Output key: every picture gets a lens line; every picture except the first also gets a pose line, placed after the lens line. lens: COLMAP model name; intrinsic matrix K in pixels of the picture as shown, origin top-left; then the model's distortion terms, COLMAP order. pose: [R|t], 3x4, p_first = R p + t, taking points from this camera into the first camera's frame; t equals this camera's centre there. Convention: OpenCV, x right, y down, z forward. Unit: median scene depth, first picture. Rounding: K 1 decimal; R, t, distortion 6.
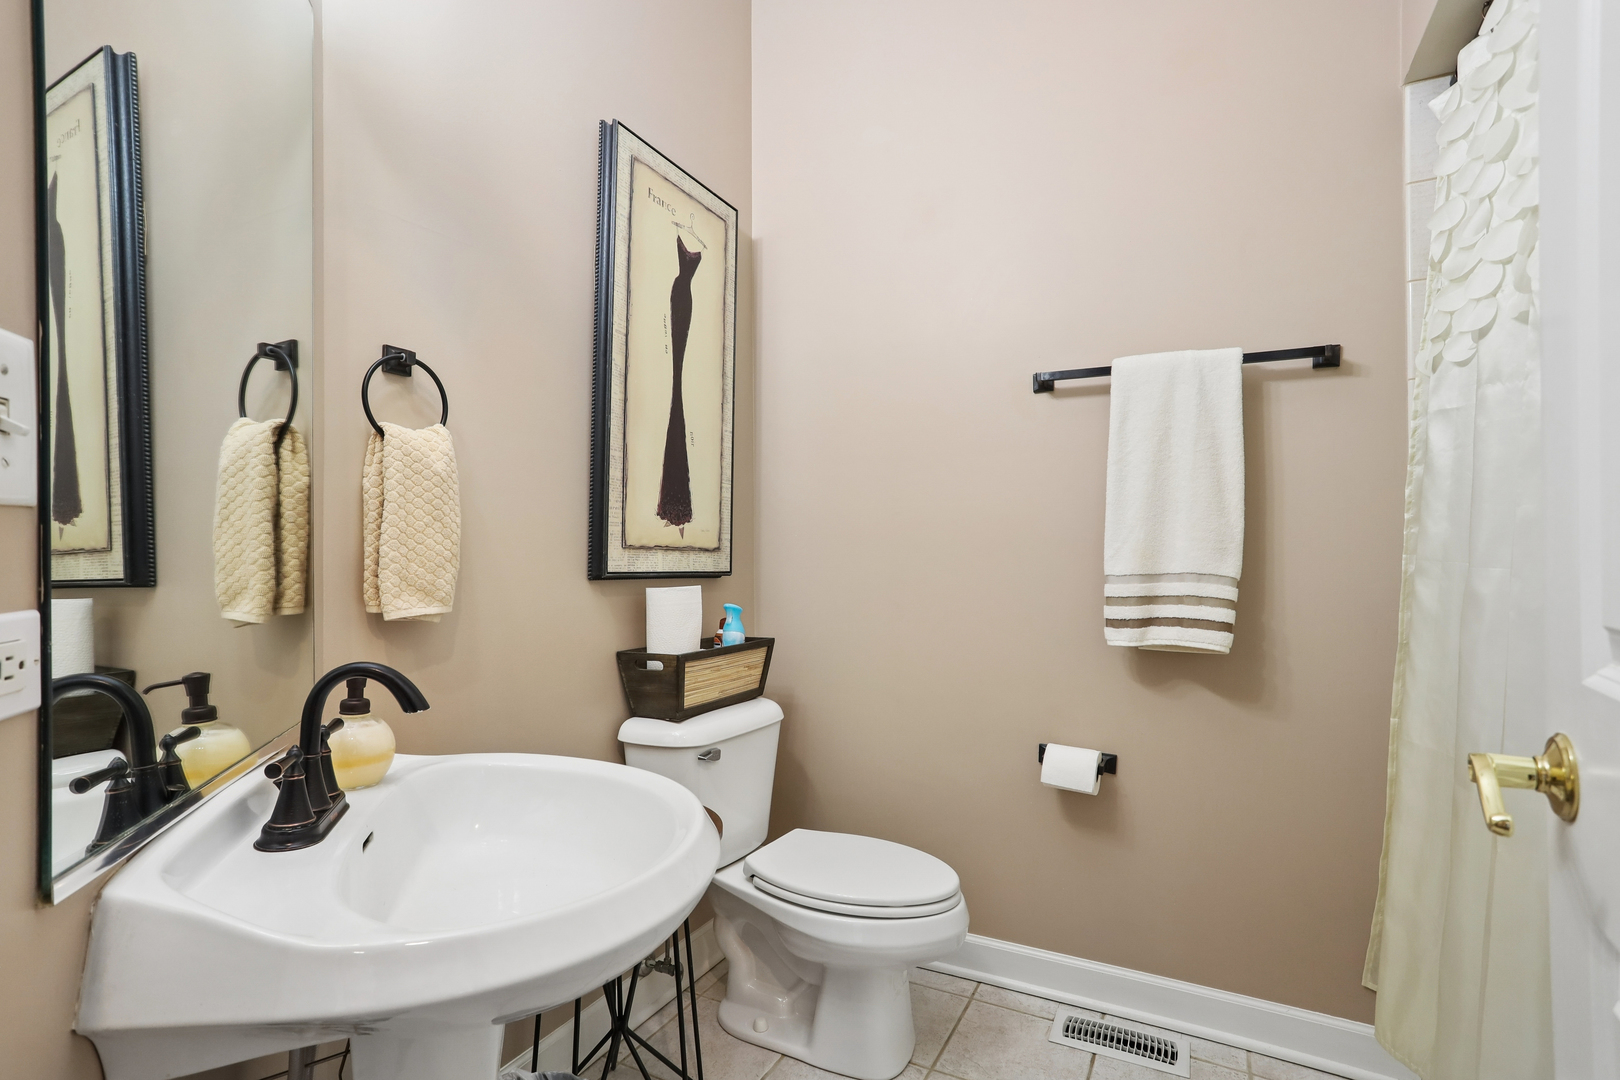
lens RADIAL K [[792.9, 0, 791.7], [0, 792.9, 544.2], [0, 0, 1]] dist [-0.037492, 0.000046]
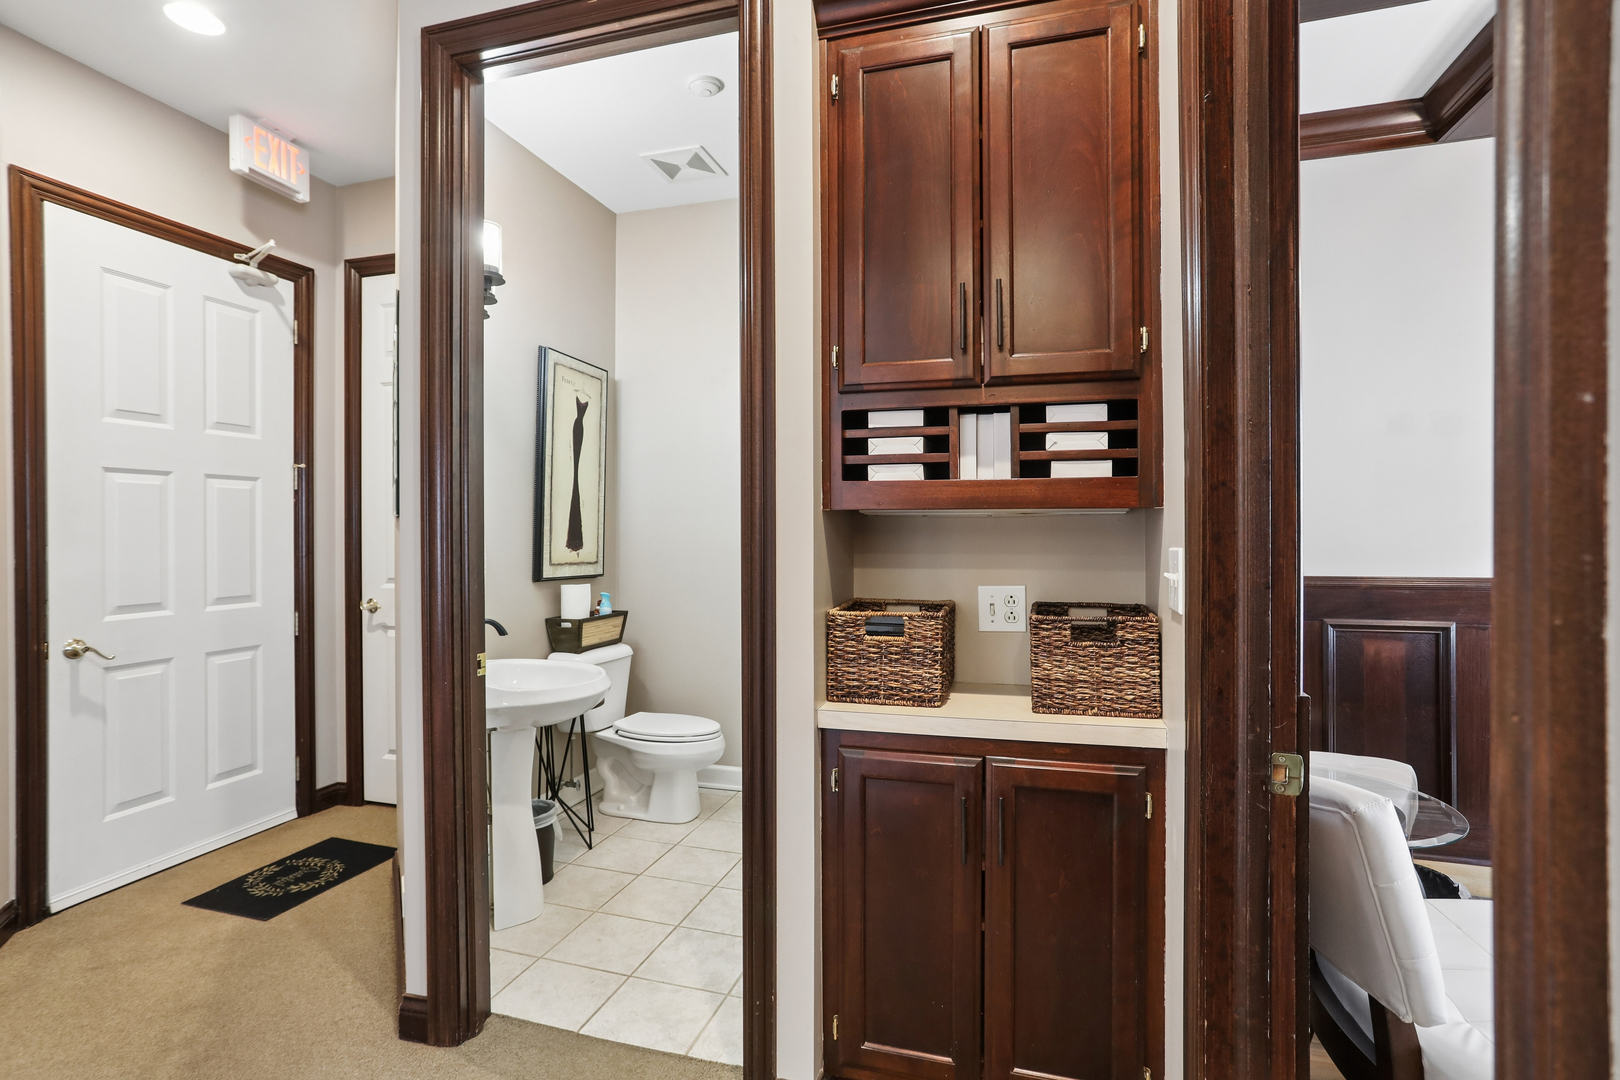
lens RADIAL K [[792.9, 0, 791.7], [0, 792.9, 544.2], [0, 0, 1]] dist [-0.037492, 0.000046]
pose [[0.981519, 0.002537, 0.191346, -0.001074], [-0.008125, 0.999563, 0.028425, -0.098586], [-0.191191, -0.029454, 0.981111, -0.942524]]
